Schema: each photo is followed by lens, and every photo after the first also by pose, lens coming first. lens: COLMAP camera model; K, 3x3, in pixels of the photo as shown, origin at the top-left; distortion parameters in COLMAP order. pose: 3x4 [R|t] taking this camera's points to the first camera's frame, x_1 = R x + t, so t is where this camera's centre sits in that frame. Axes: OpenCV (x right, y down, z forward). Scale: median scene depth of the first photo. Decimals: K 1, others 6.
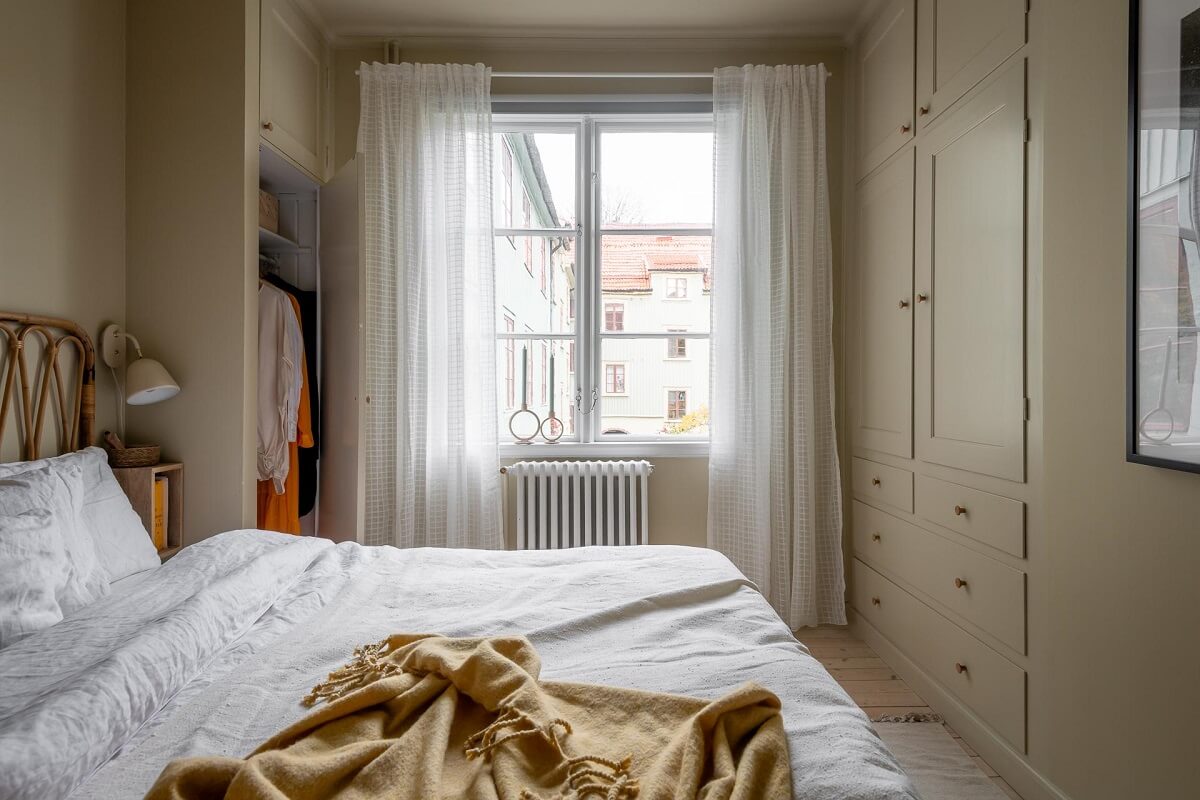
lens RADIAL K [[662.3, 0, 633.2], [0, 662.3, 390.6], [0, 0, 1]] dist [0.018845, -0.010622]
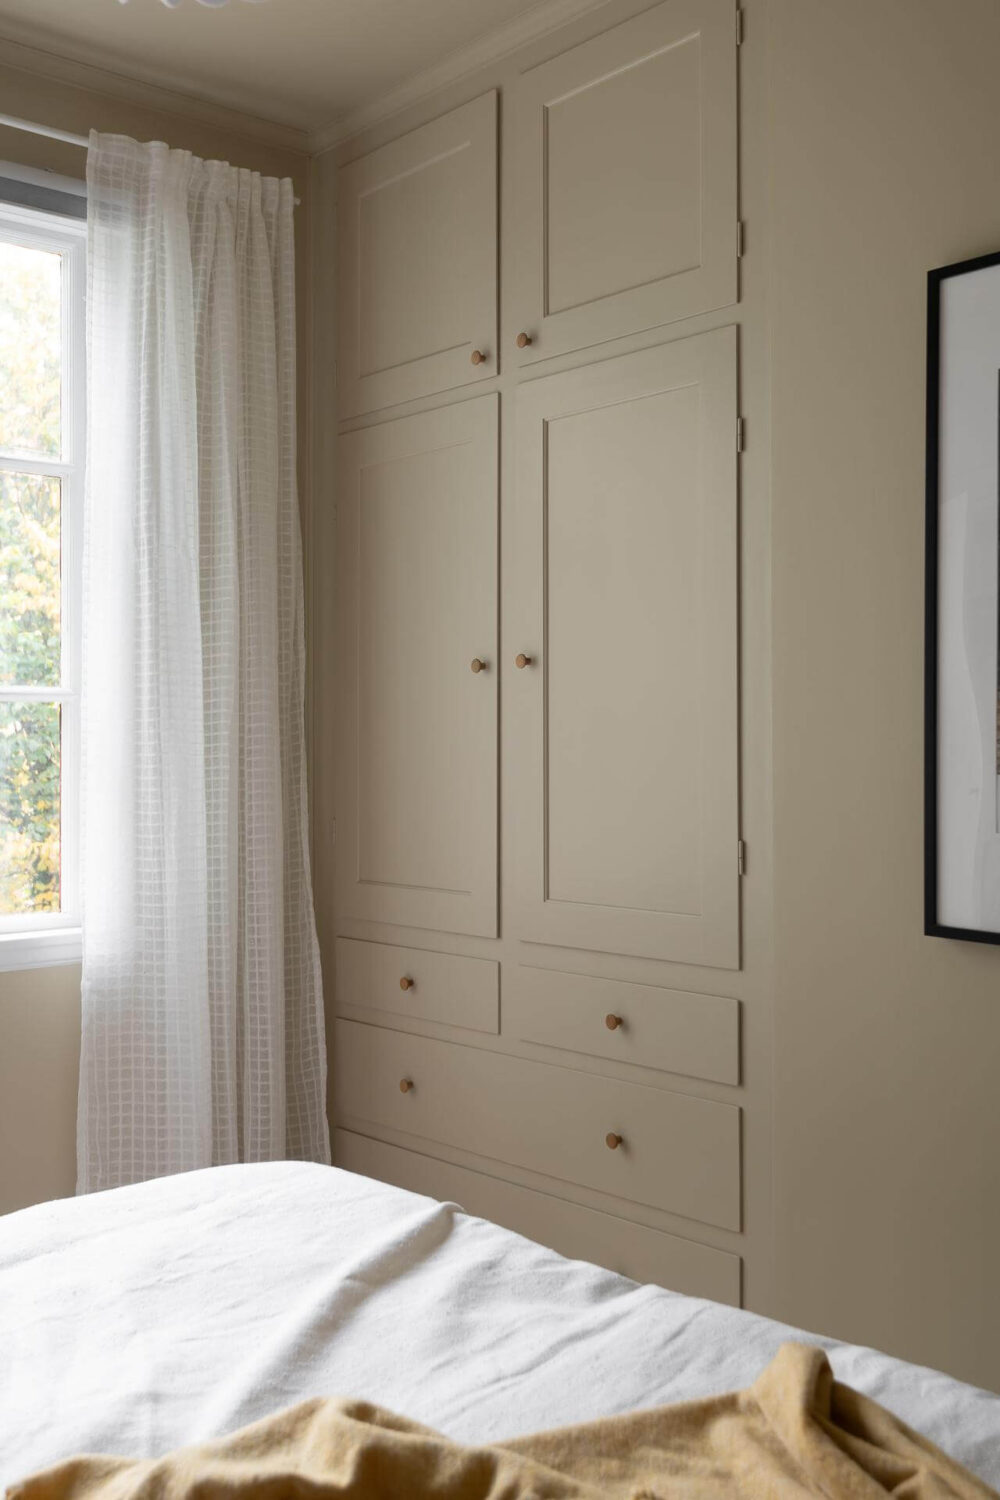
lens RADIAL K [[1479.4, 0, 502.4], [0, 1479.4, 739.8], [0, 0, 1]] dist [-0.010962, 0.000000]
pose [[0.756477, 0.002648, 0.654015, -0.430716], [0.002048, 0.999977, -0.006417, -0.063151], [-0.654017, 0.006194, 0.756454, 0.039457]]
